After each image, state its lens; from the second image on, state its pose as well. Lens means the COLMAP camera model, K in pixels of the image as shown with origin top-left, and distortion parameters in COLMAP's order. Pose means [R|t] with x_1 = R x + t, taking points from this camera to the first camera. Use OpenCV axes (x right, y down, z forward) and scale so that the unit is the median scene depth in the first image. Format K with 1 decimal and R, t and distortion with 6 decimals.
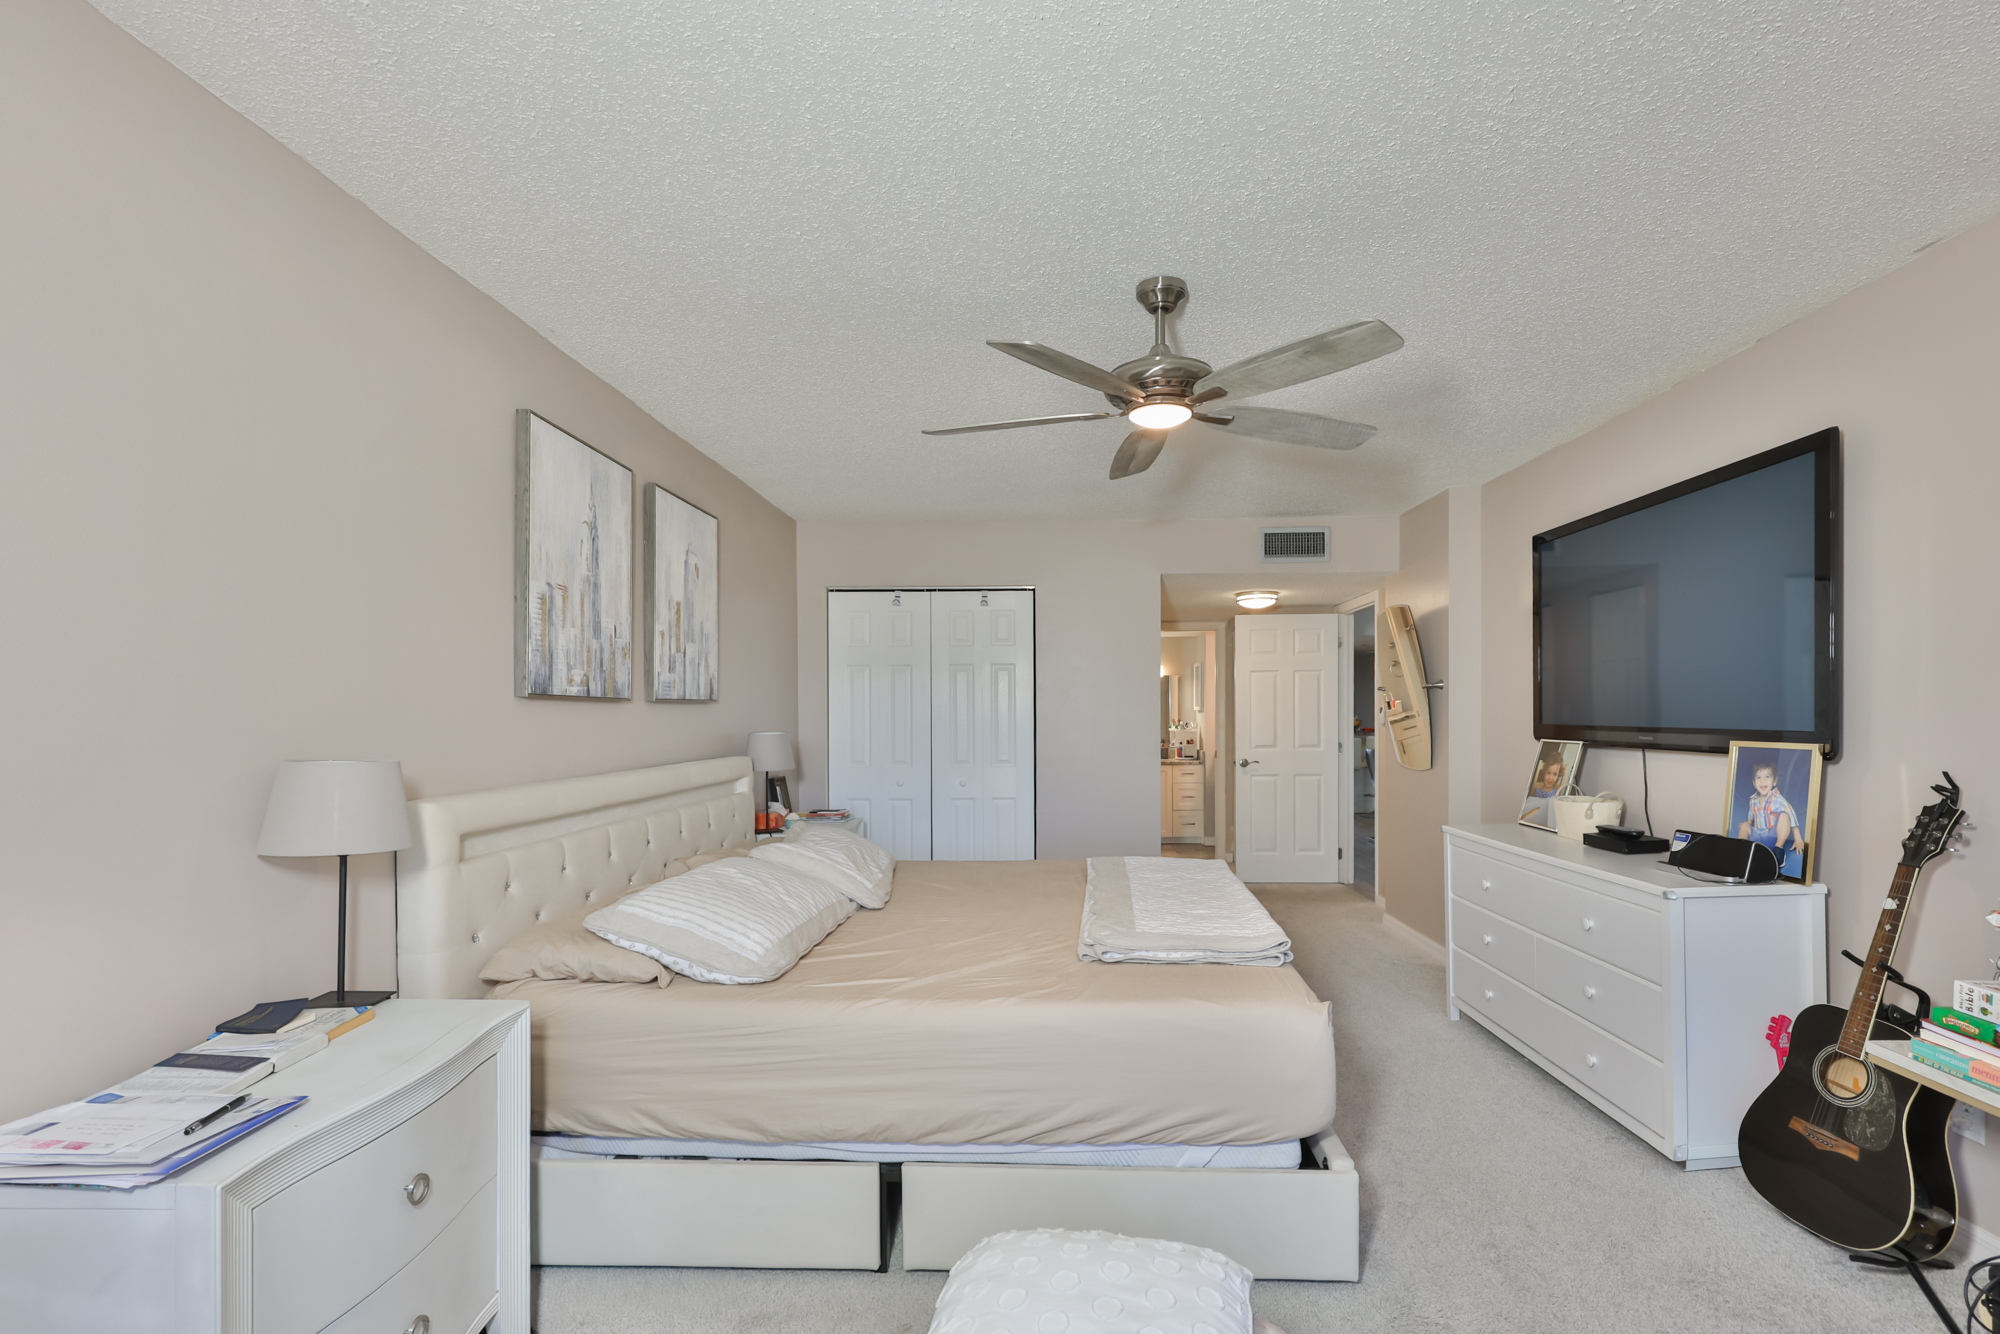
lens RADIAL K [[867.6, 0, 931.3], [0, 867.6, 715.4], [0, 0, 1]] dist [0.000815, 0.000253]
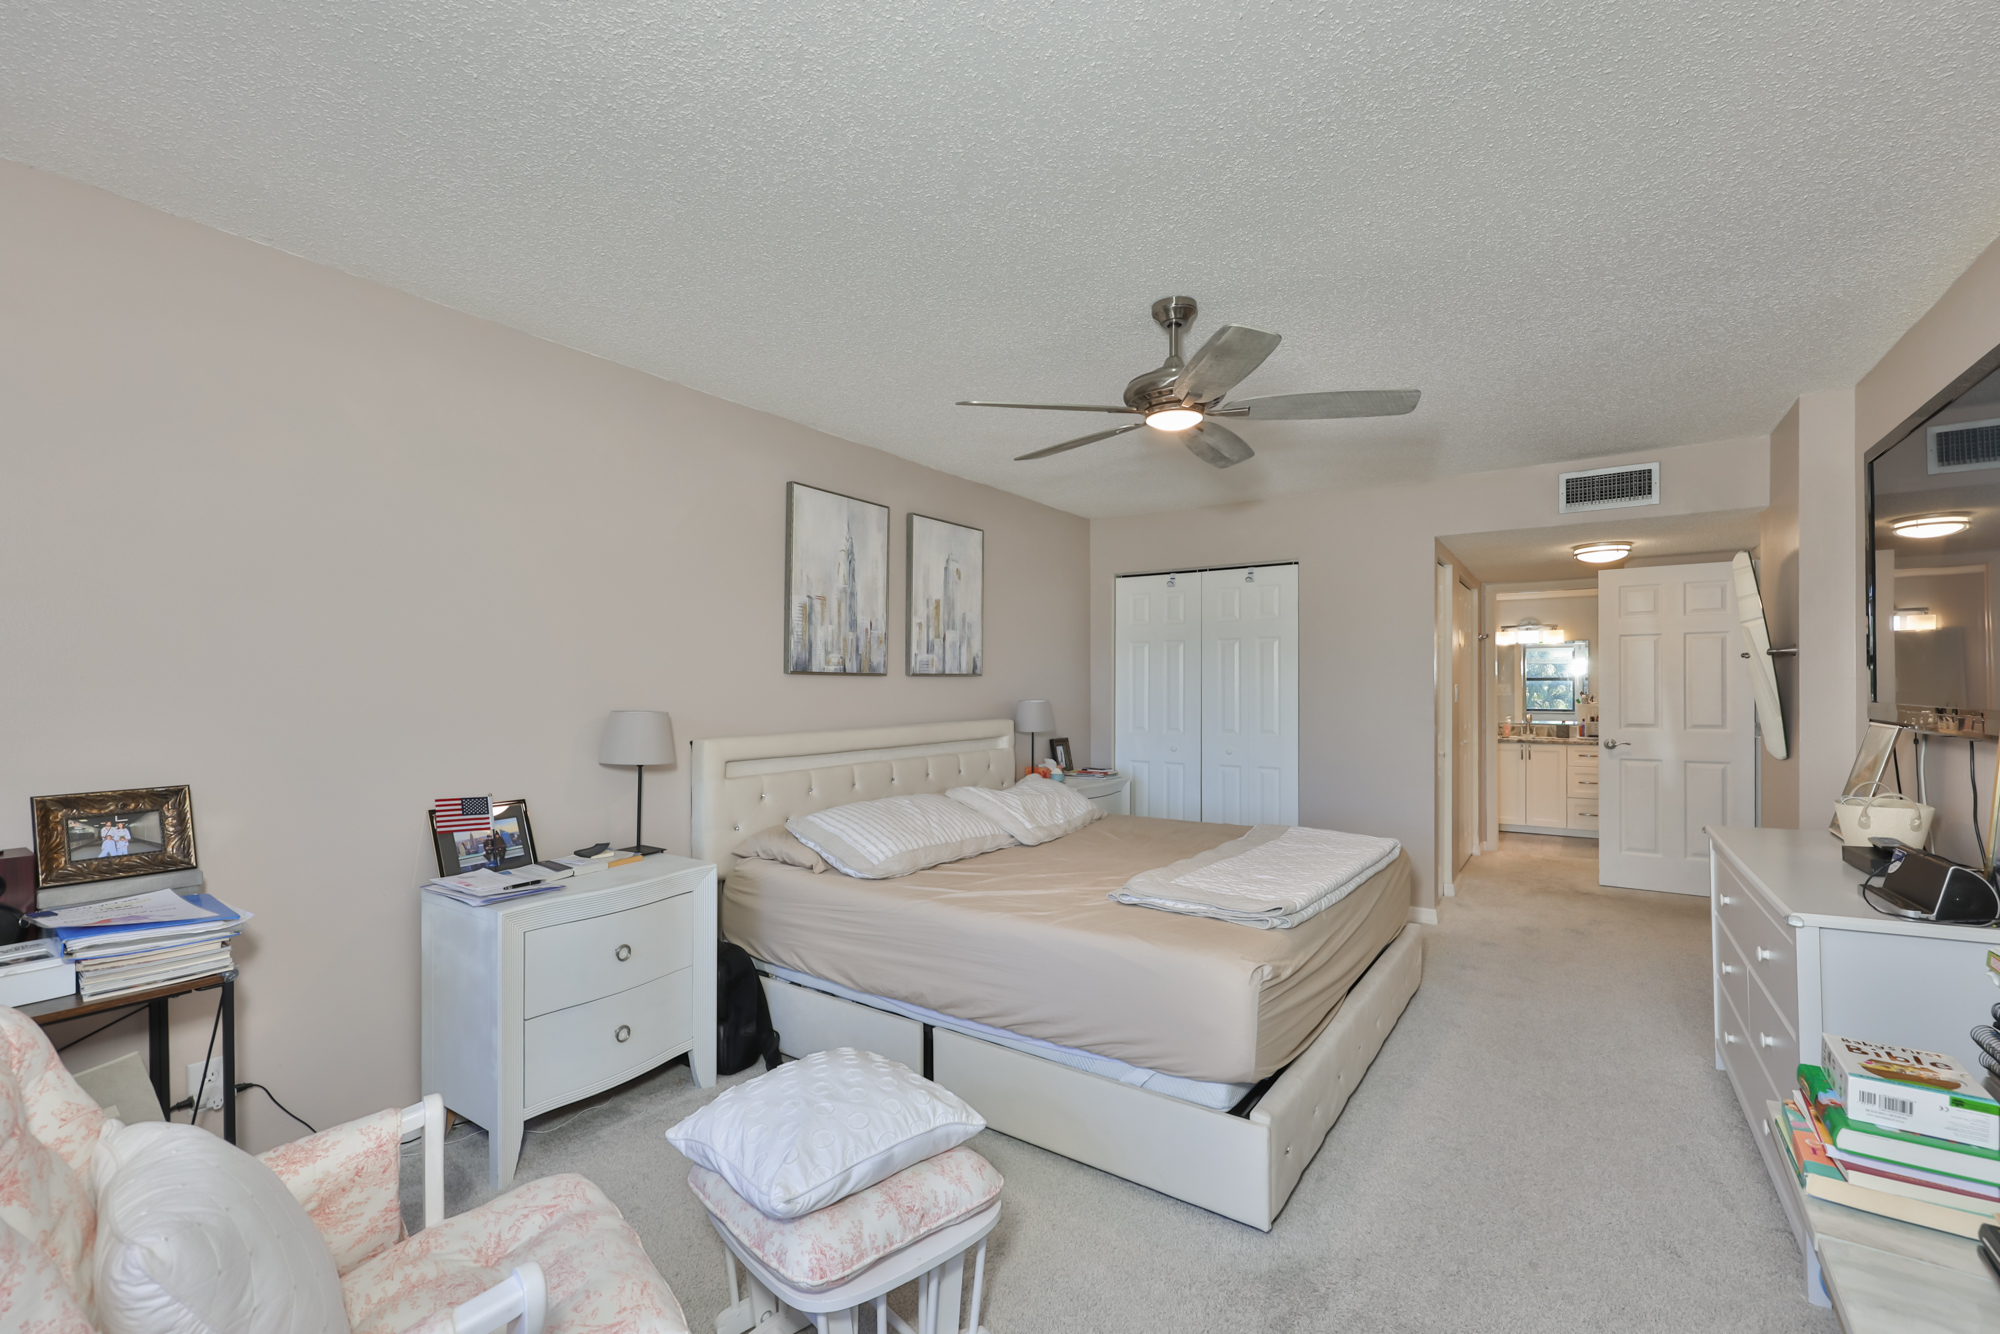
lens RADIAL K [[850.2, 0, 1003.7], [0, 850.2, 672.9], [0, 0, 1]] dist [-0.000249, 0.000179]
pose [[0.841830, -0.004132, -0.539727, 0.588432], [-0.003506, 0.999908, -0.013124, -0.004177], [0.539732, 0.012940, 0.841738, -0.030335]]
